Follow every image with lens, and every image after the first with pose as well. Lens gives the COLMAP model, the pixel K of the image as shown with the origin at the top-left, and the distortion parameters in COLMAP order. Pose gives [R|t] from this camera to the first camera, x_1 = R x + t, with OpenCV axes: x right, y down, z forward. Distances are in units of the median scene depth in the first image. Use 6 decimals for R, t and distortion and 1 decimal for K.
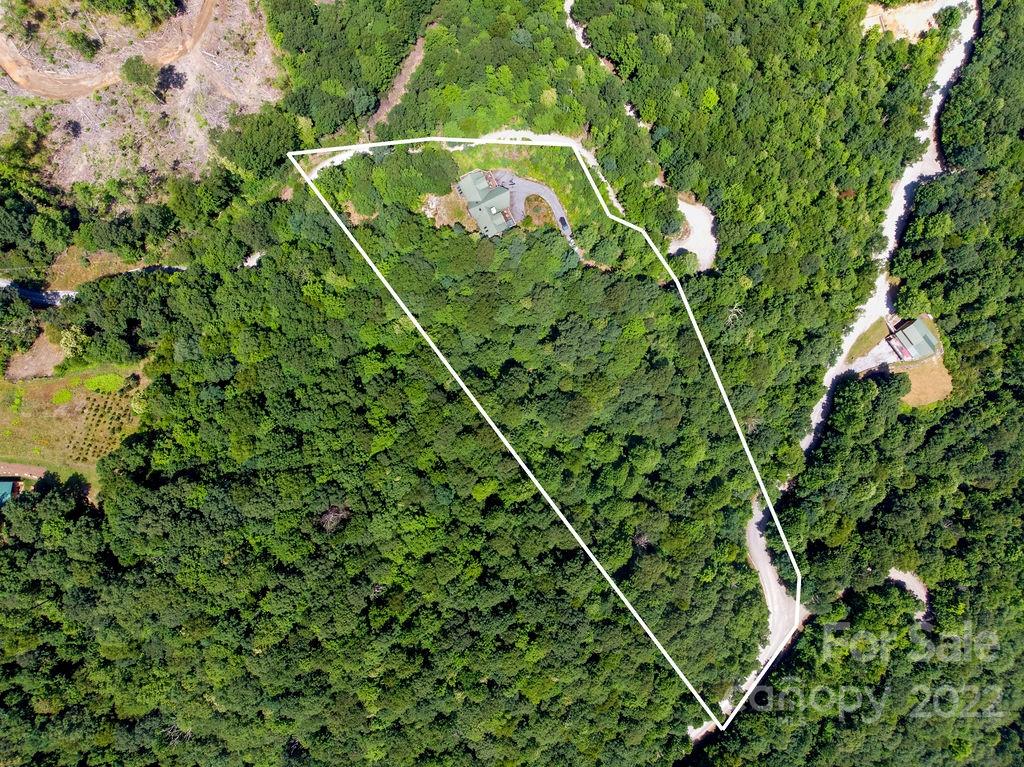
lens RADIAL K [[737.4, 0, 506.8], [0, 737.4, 365.1], [0, 0, 1]] dist [0.060001, -0.143987]
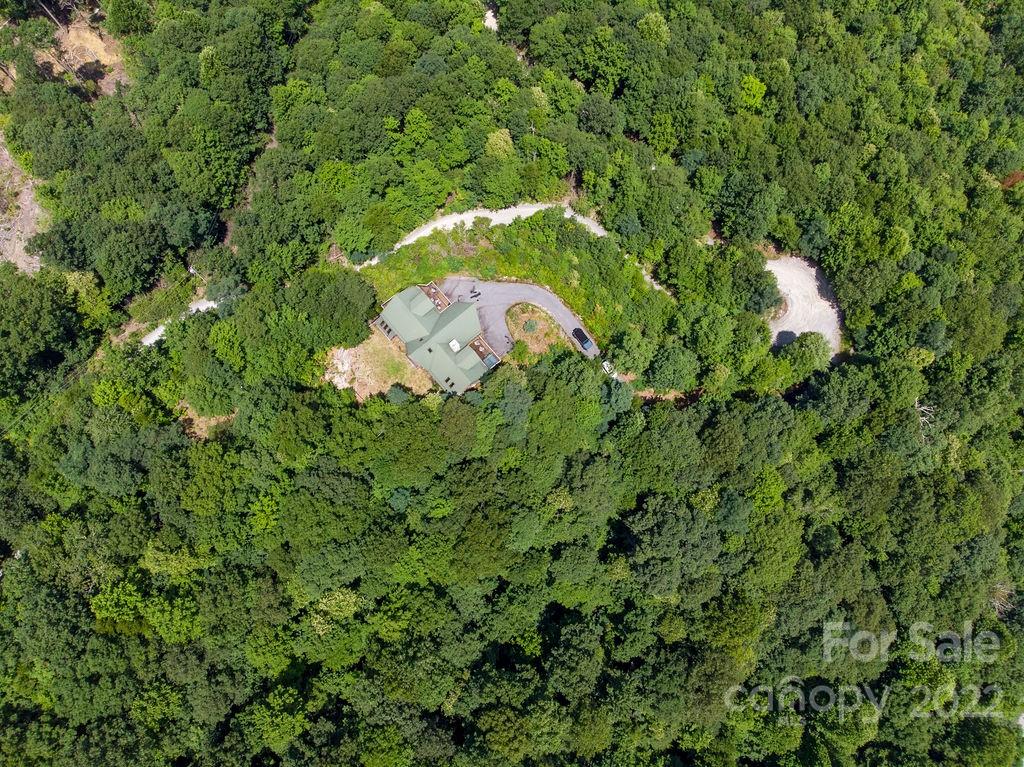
lens RADIAL K [[751.6, 0, 512.0], [0, 751.6, 383.5], [0, 0, 1]] dist [0.000678, -0.000017]
pose [[0.966923, -0.251240, 0.044014, -0.008350], [0.255065, 0.951901, -0.169782, -0.078349], [0.000759, 0.175393, 0.984498, 0.458295]]
